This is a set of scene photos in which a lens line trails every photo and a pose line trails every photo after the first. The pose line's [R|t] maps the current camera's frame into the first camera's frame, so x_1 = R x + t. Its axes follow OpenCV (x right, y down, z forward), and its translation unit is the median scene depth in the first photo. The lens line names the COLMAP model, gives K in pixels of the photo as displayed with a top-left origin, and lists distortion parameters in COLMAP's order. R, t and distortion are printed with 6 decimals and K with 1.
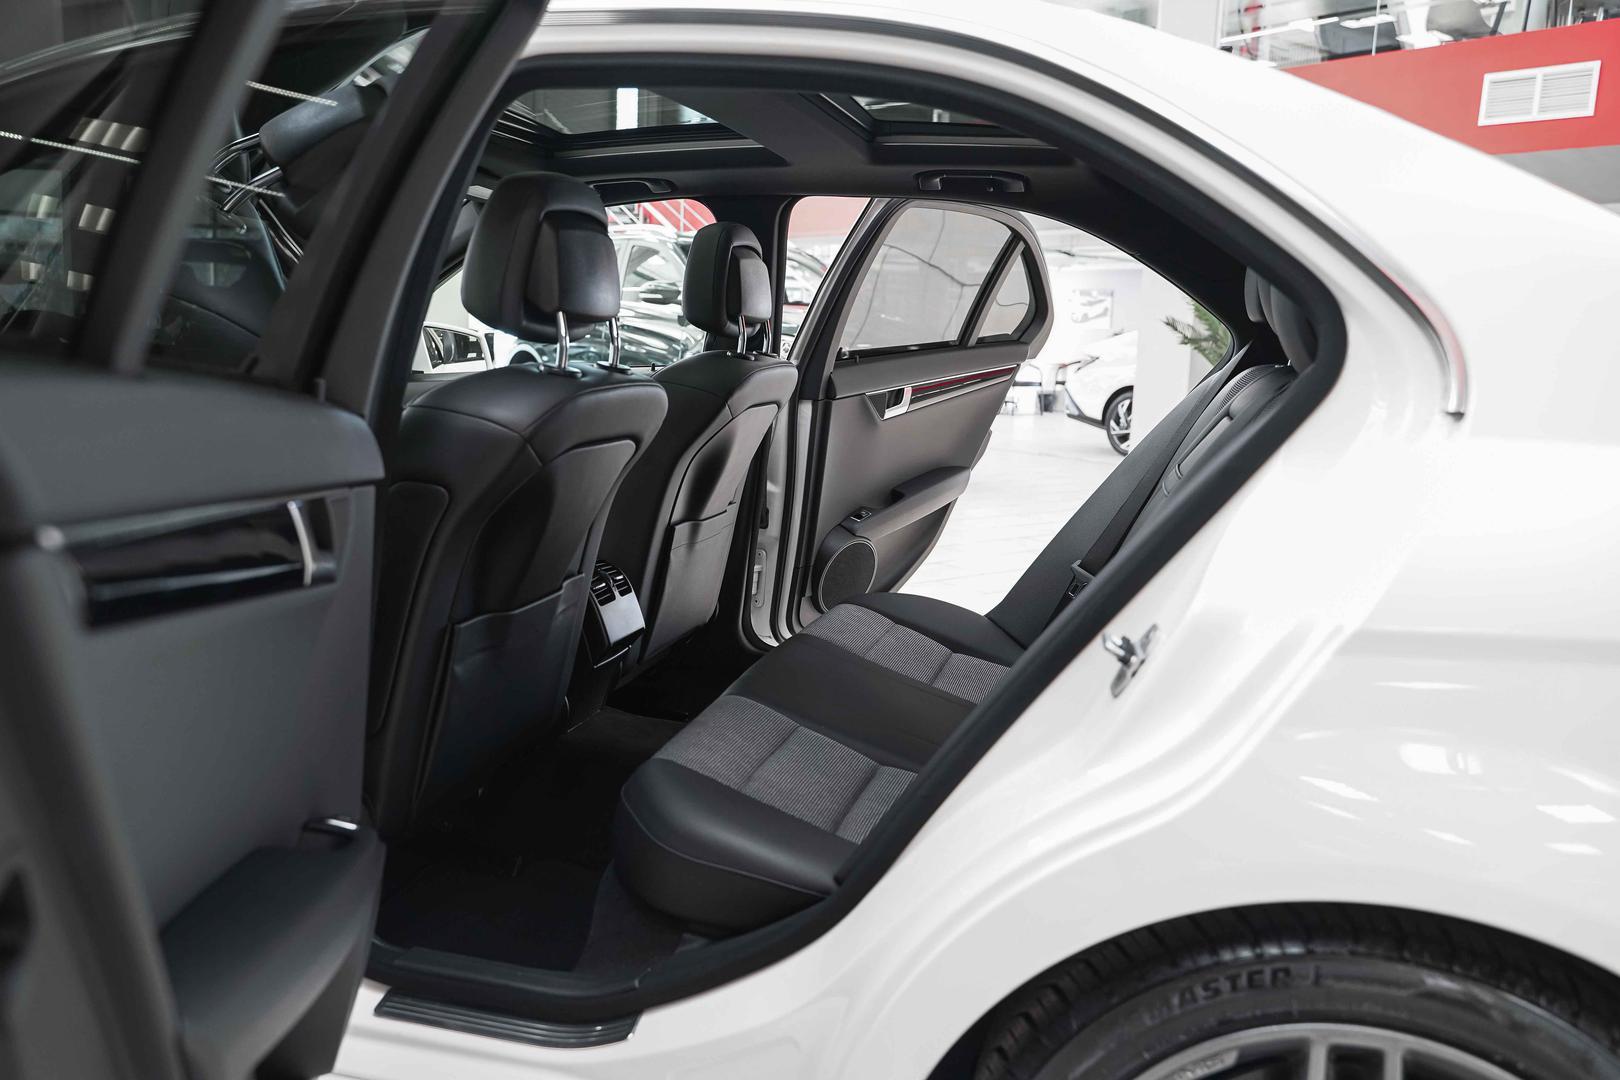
lens RADIAL K [[1283.9, 0, 809.4], [0, 1283.9, 539.9], [0, 0, 1]] dist [-0.009206, 0.006080]
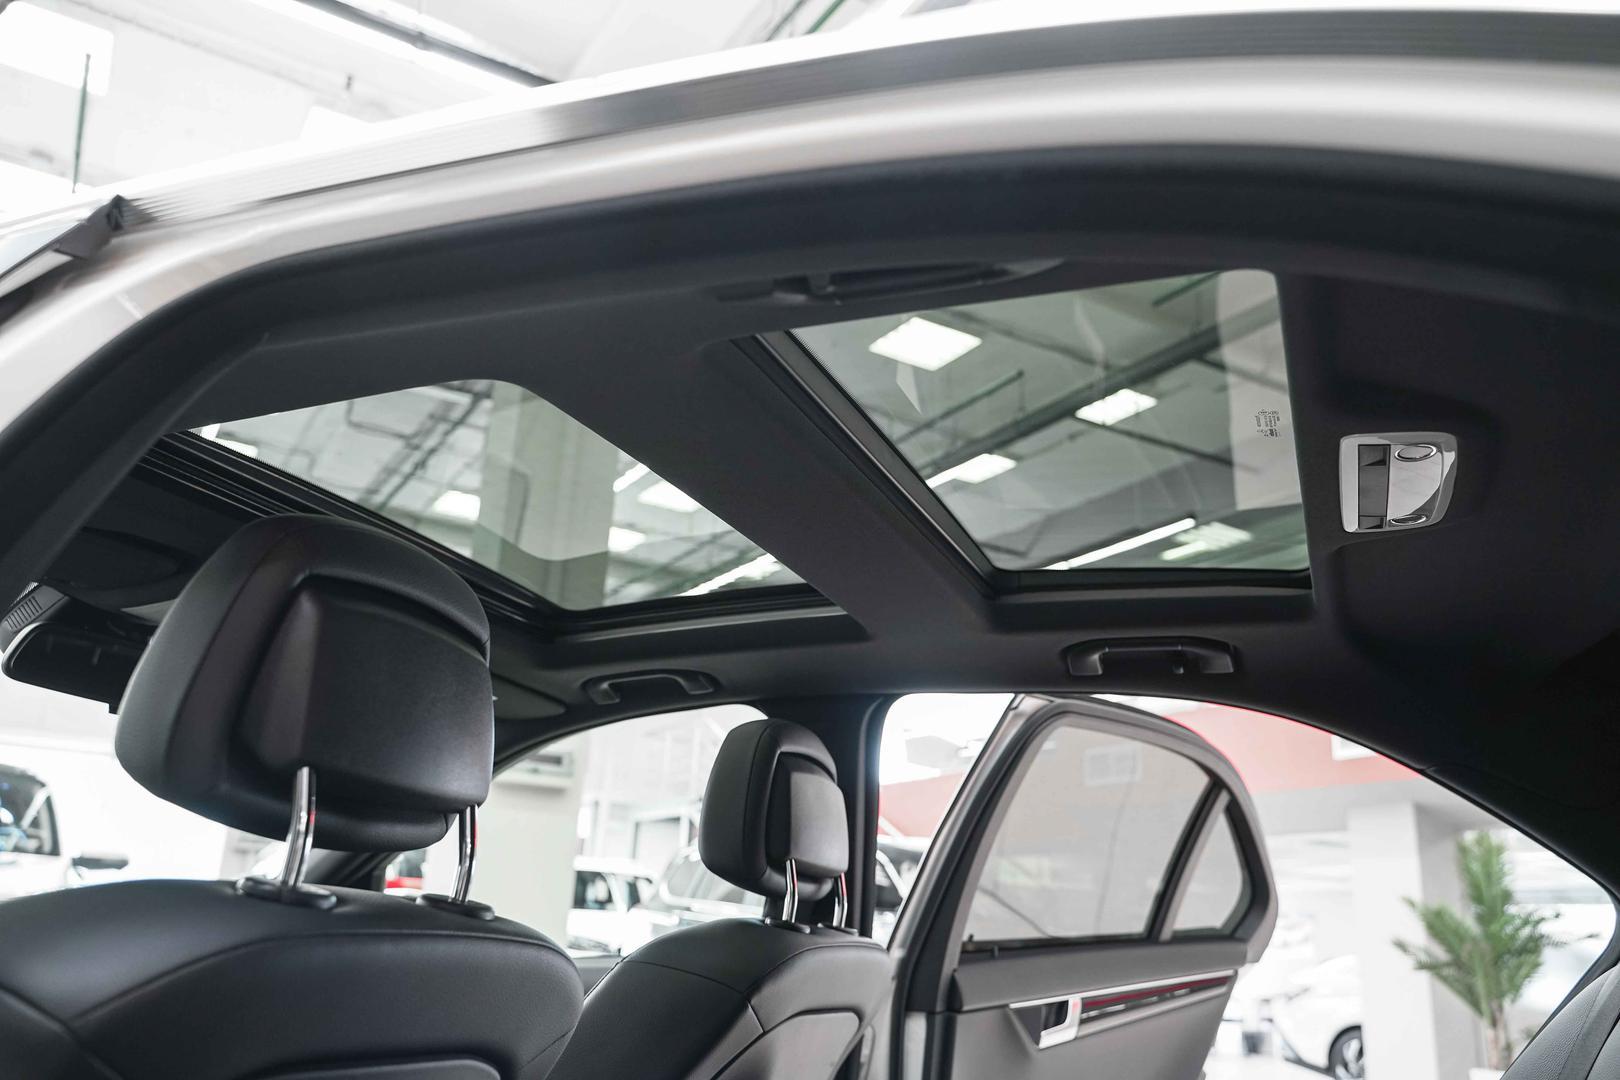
lens RADIAL K [[1283.9, 0, 811.9], [0, 1283.9, 542.0], [0, 0, 1]] dist [-0.009206, 0.006080]
pose [[0.992035, -0.022471, -0.123941, 0.030537], [-0.036774, 0.889426, -0.455597, -0.021642], [0.120474, 0.456527, 0.881516, 0.298204]]
